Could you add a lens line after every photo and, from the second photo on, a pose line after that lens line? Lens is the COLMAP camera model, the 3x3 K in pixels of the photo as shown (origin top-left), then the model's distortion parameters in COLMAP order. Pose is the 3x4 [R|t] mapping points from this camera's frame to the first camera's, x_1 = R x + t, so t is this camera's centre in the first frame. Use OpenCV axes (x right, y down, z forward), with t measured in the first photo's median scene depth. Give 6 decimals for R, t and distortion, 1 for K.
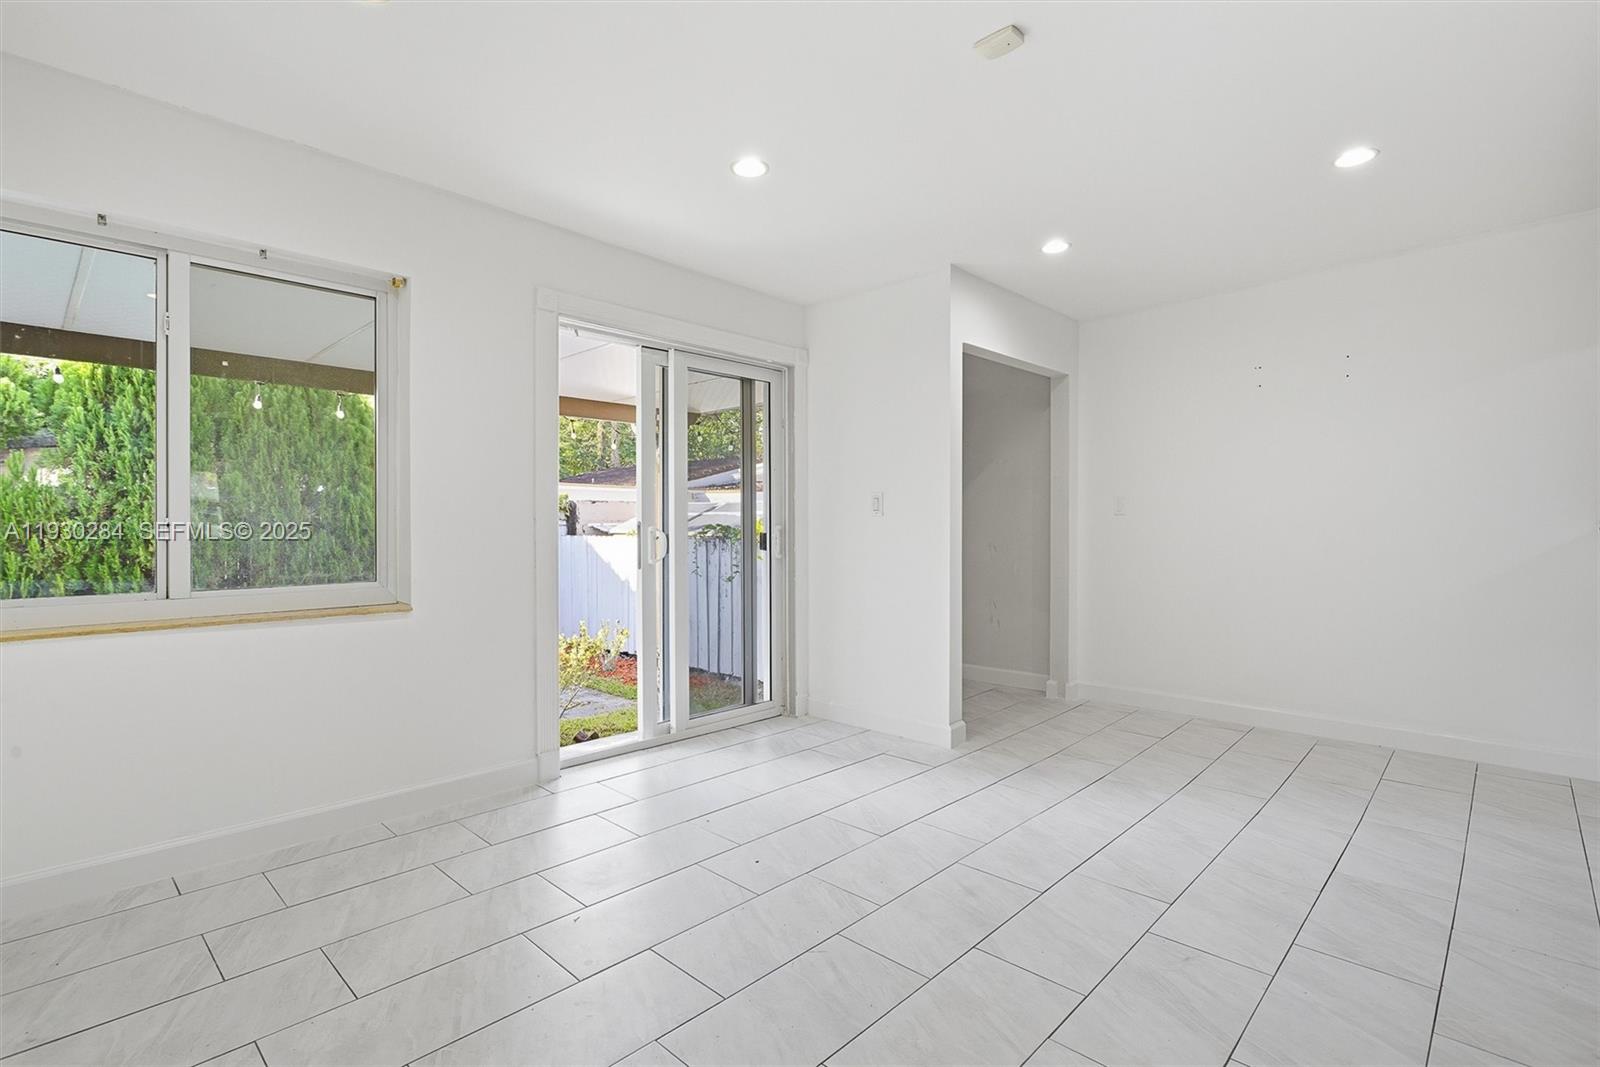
lens RADIAL K [[755.2, 0, 794.1], [0, 755.2, 530.1], [0, 0, 1]] dist [-0.012109, 0.002921]
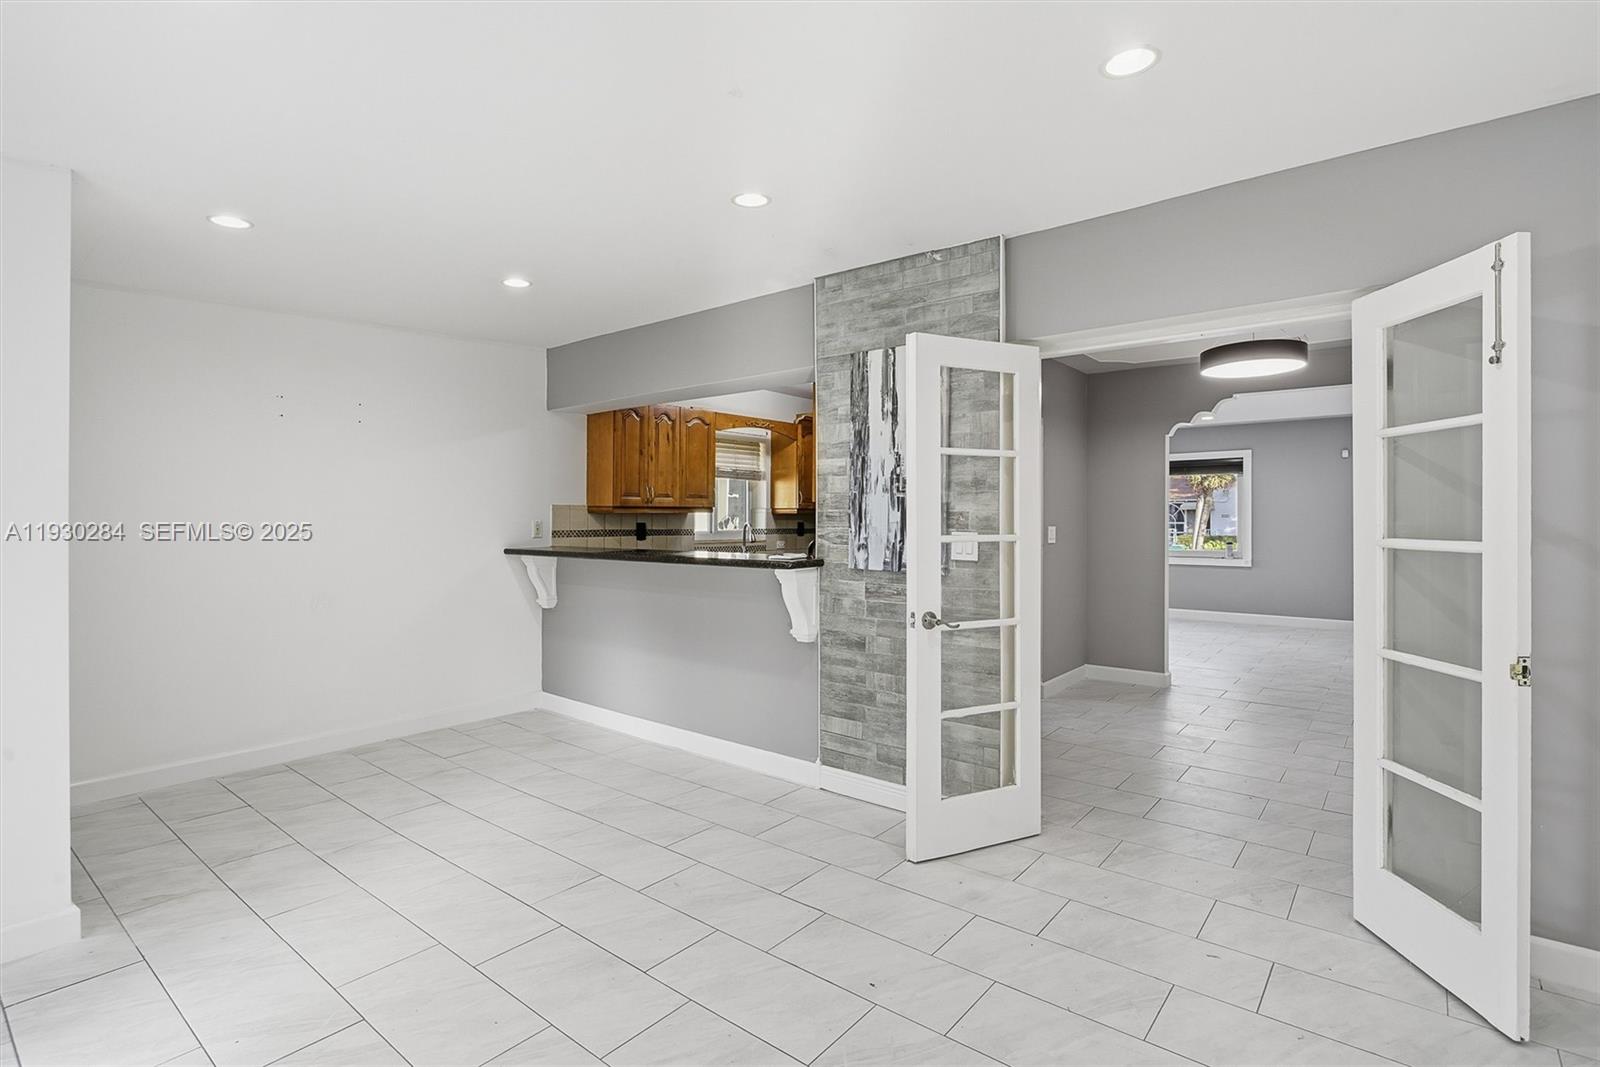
lens RADIAL K [[755.2, 0, 795.2], [0, 755.2, 526.8], [0, 0, 1]] dist [-0.012109, 0.002921]
pose [[-0.084180, -0.006660, 0.996428, -0.511027], [0.008204, 0.999939, 0.007377, -0.058793], [-0.996417, 0.008796, -0.084120, 0.512642]]
